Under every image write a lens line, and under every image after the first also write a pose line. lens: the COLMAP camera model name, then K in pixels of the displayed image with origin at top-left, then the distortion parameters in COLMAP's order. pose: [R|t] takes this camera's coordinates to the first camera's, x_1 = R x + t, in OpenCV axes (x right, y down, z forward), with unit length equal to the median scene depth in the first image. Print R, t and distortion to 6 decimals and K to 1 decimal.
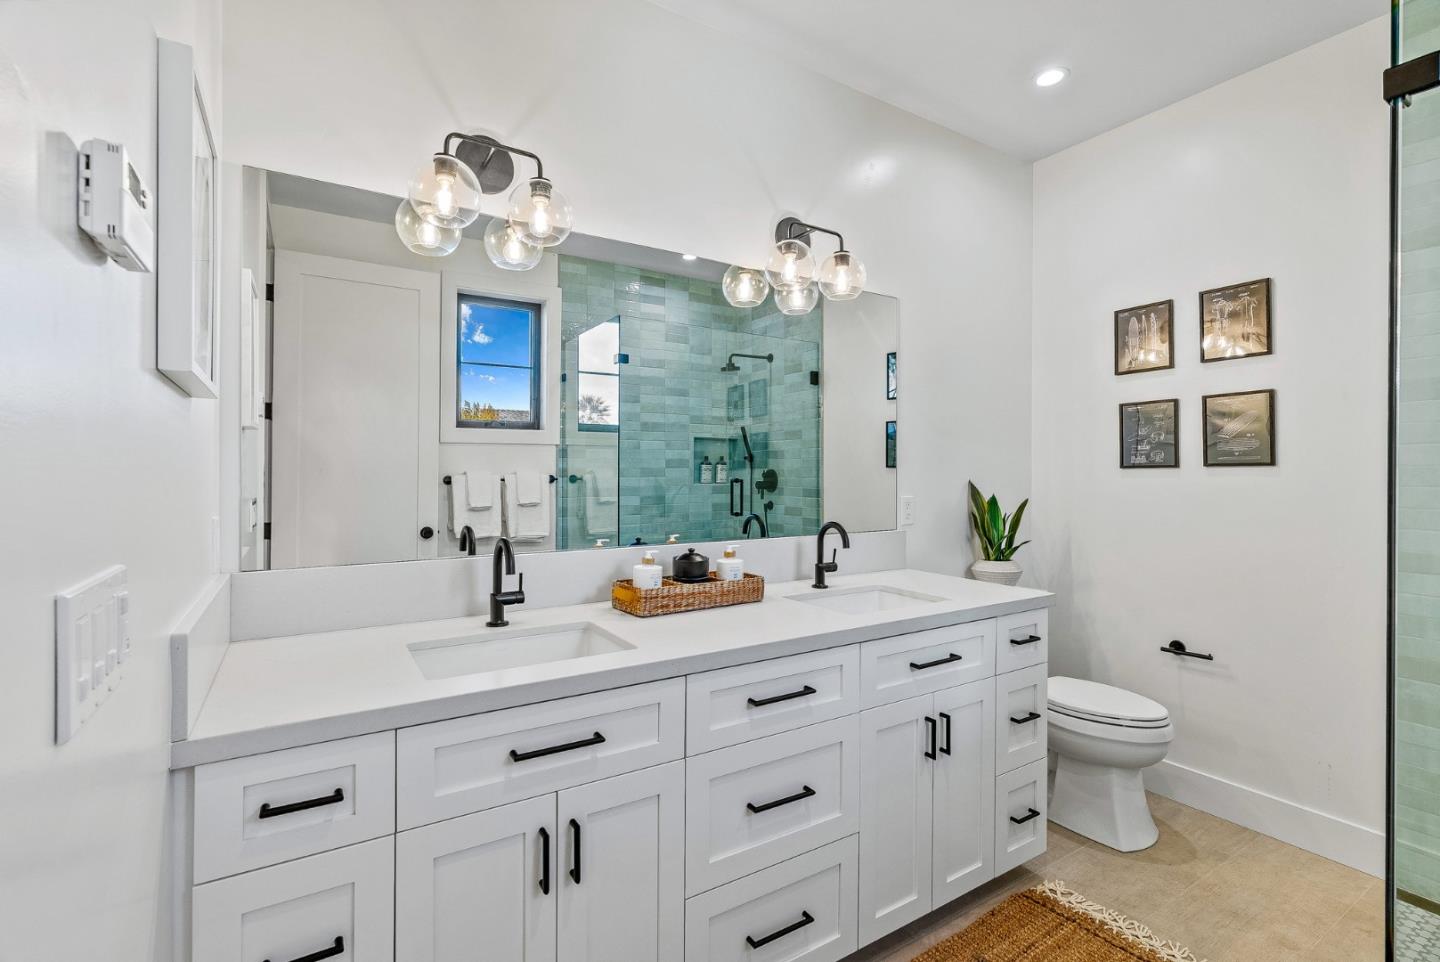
lens RADIAL K [[665.1, 0, 728.5], [0, 665.1, 473.8], [0, 0, 1]] dist [-0.004046, 0.000748]
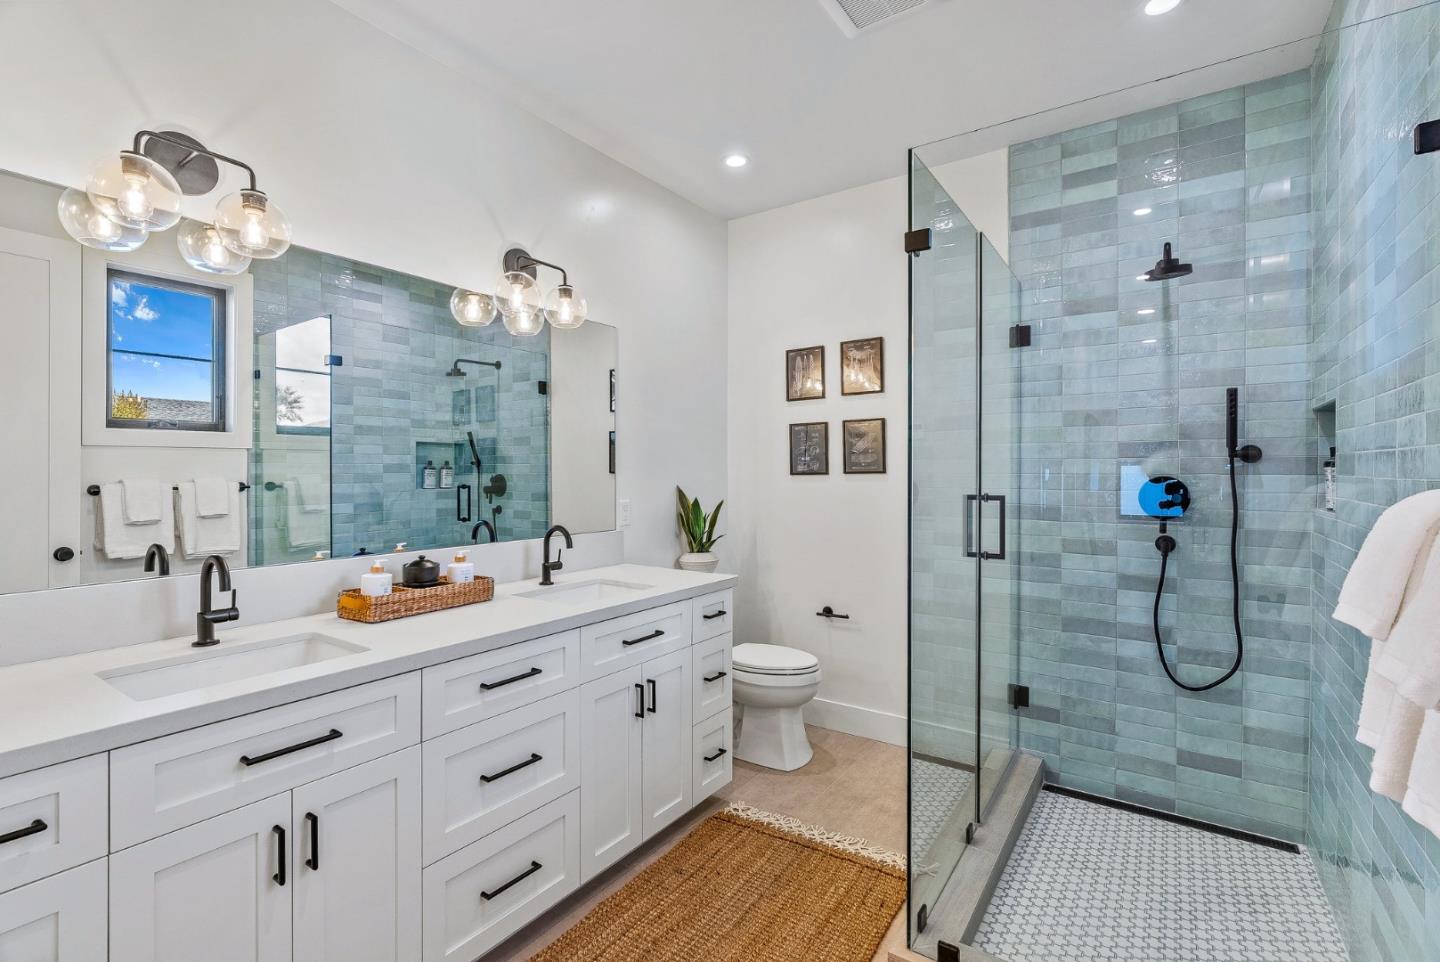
lens RADIAL K [[665.1, 0, 728.5], [0, 665.1, 473.8], [0, 0, 1]] dist [-0.004046, 0.000748]
pose [[0.922441, -0.005546, 0.386098, -0.011365], [0.004797, 0.999984, 0.002903, -0.017211], [-0.386108, -0.000825, 0.922453, -0.150734]]
